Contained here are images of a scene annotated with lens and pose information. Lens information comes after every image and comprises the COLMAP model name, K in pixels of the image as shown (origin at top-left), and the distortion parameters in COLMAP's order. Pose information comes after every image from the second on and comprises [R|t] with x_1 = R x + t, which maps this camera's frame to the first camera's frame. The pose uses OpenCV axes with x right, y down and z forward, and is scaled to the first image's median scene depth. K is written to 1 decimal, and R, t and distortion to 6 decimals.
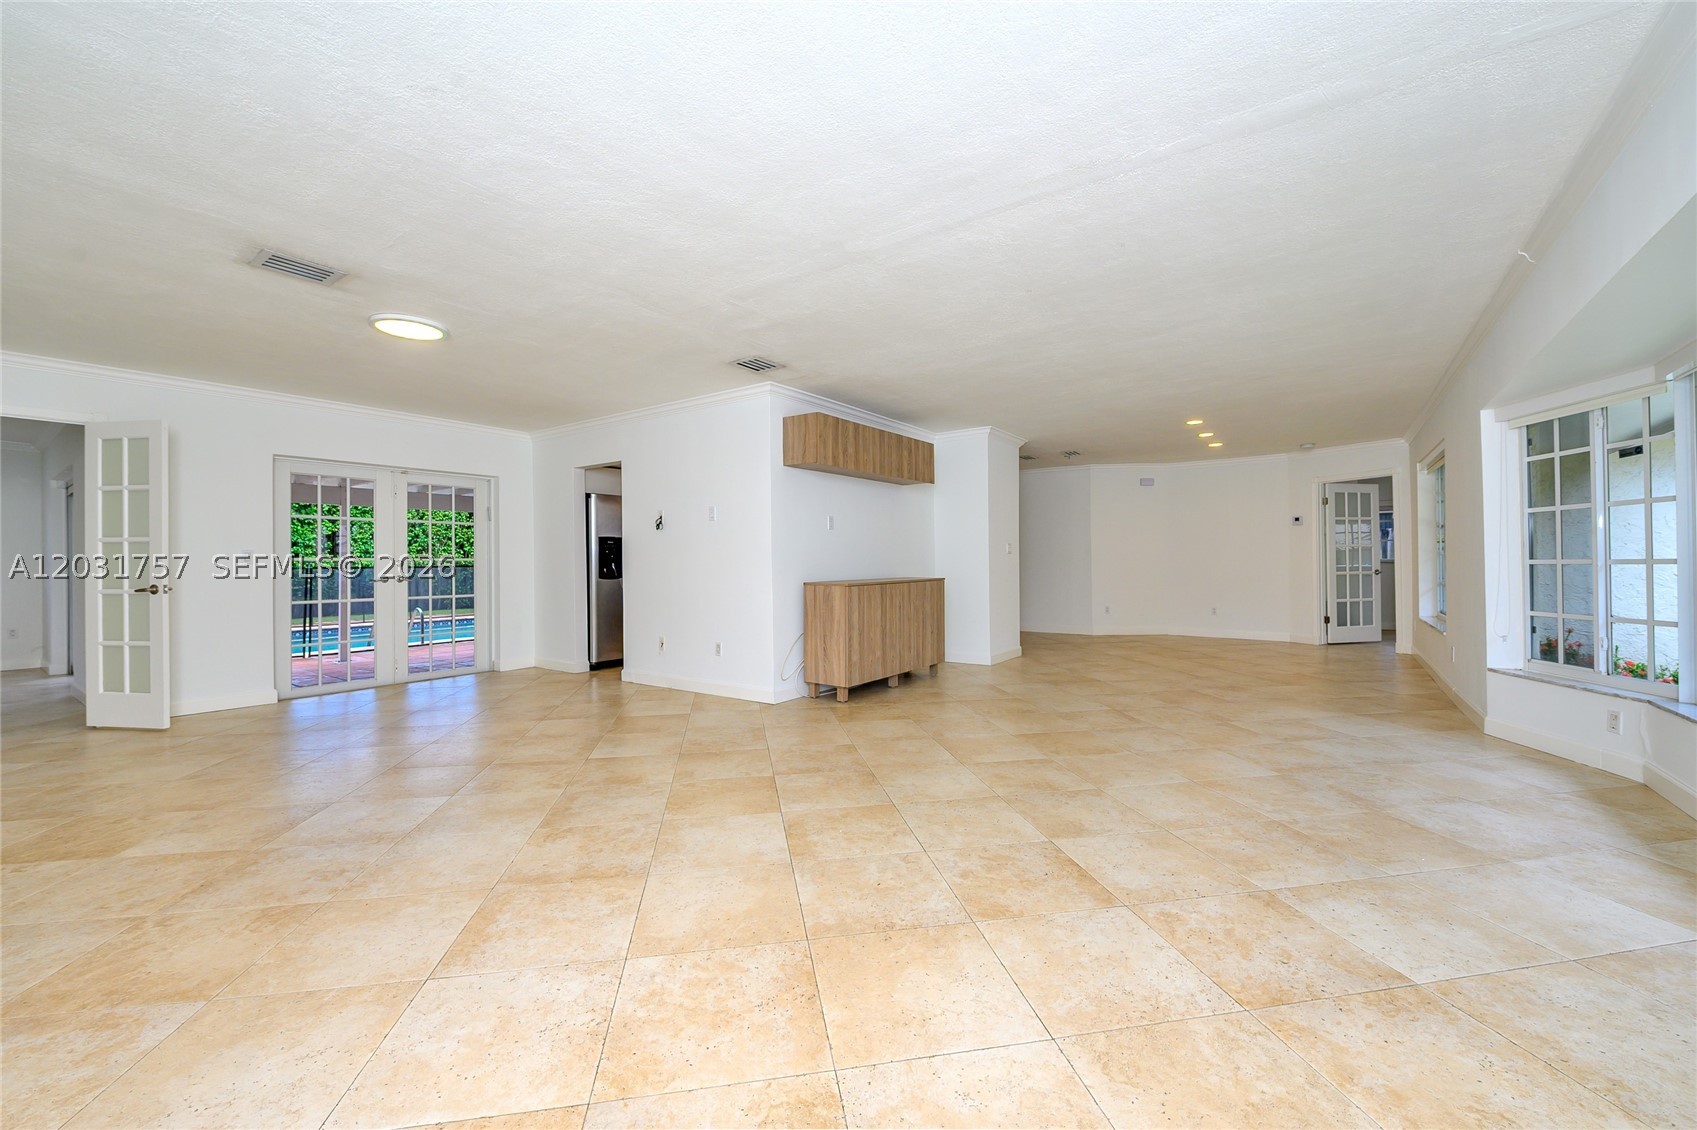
lens RADIAL K [[673.3, 0, 843.5], [0, 673.3, 557.0], [0, 0, 1]] dist [-0.010714, -0.000070]
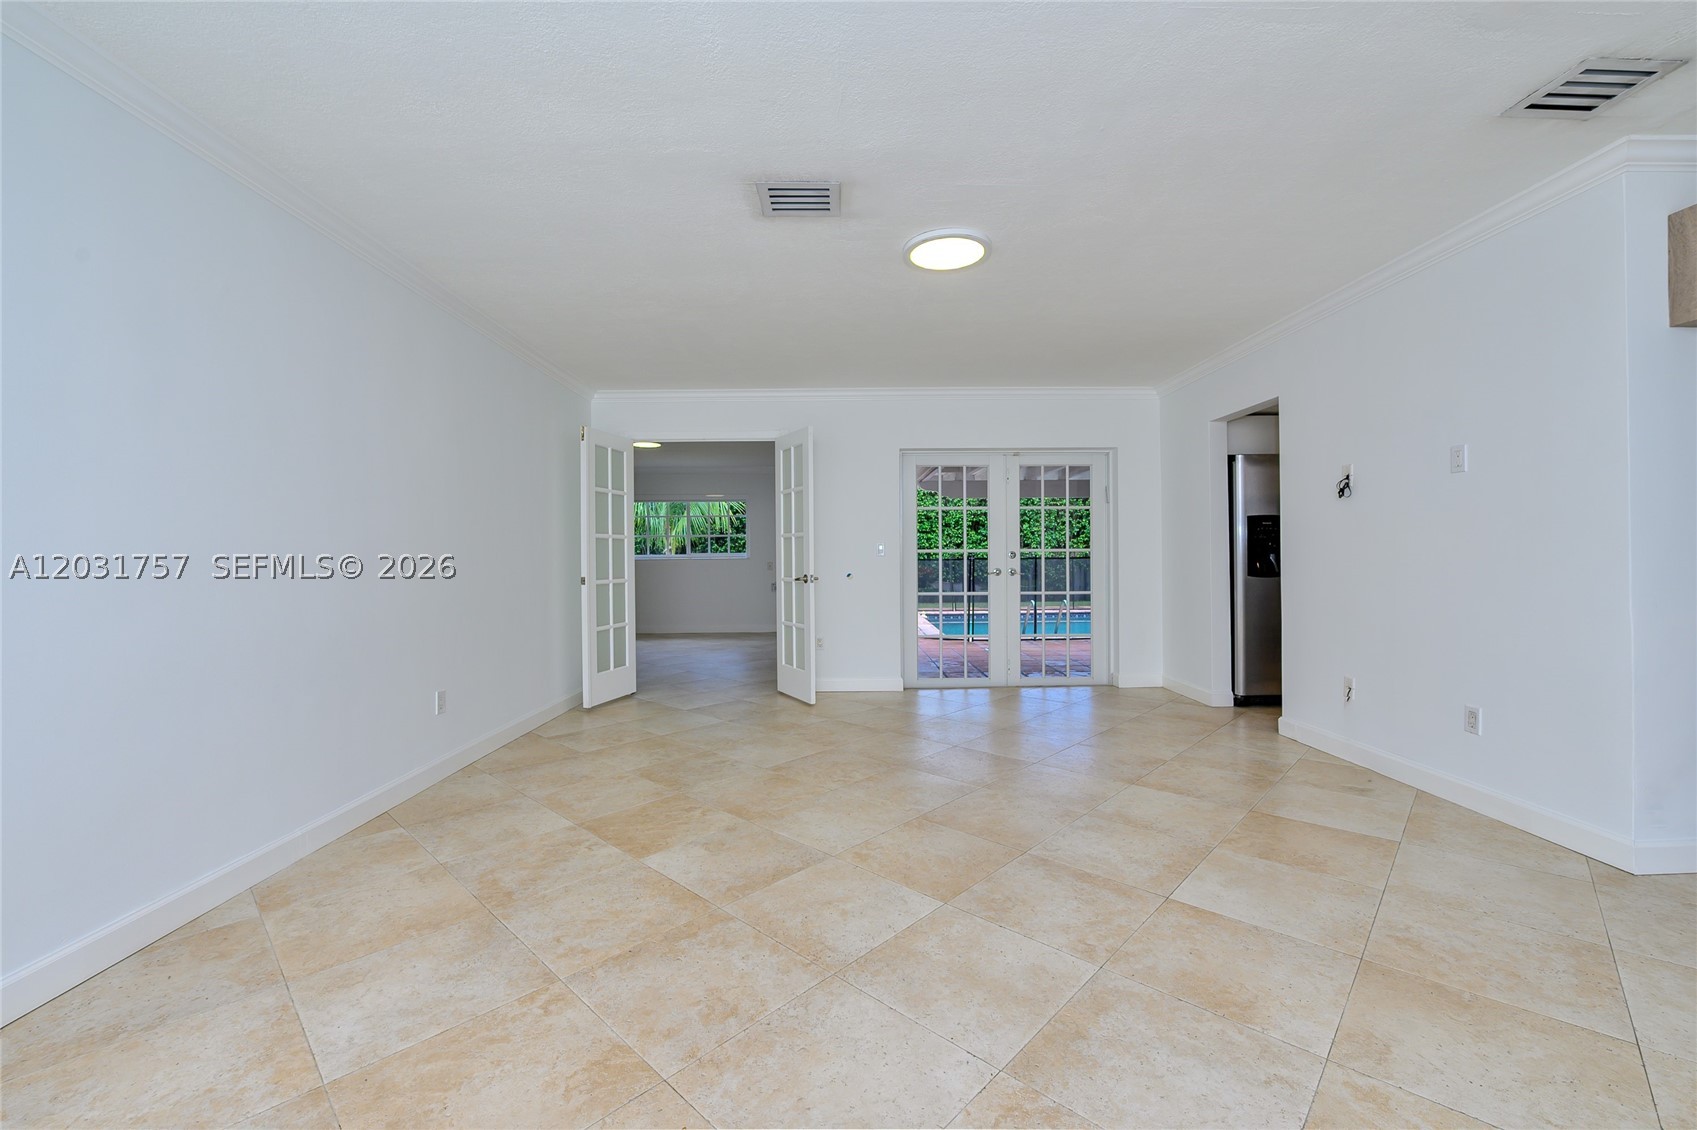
lens RADIAL K [[697.5, 0, 841.7], [0, 697.5, 561.5], [0, 0, 1]] dist [-0.009441, -0.000511]
pose [[0.602359, 0.007108, -0.798193, -0.050736], [0.009218, 0.999832, 0.015860, 0.001560], [0.798172, -0.016911, 0.602193, 0.274730]]
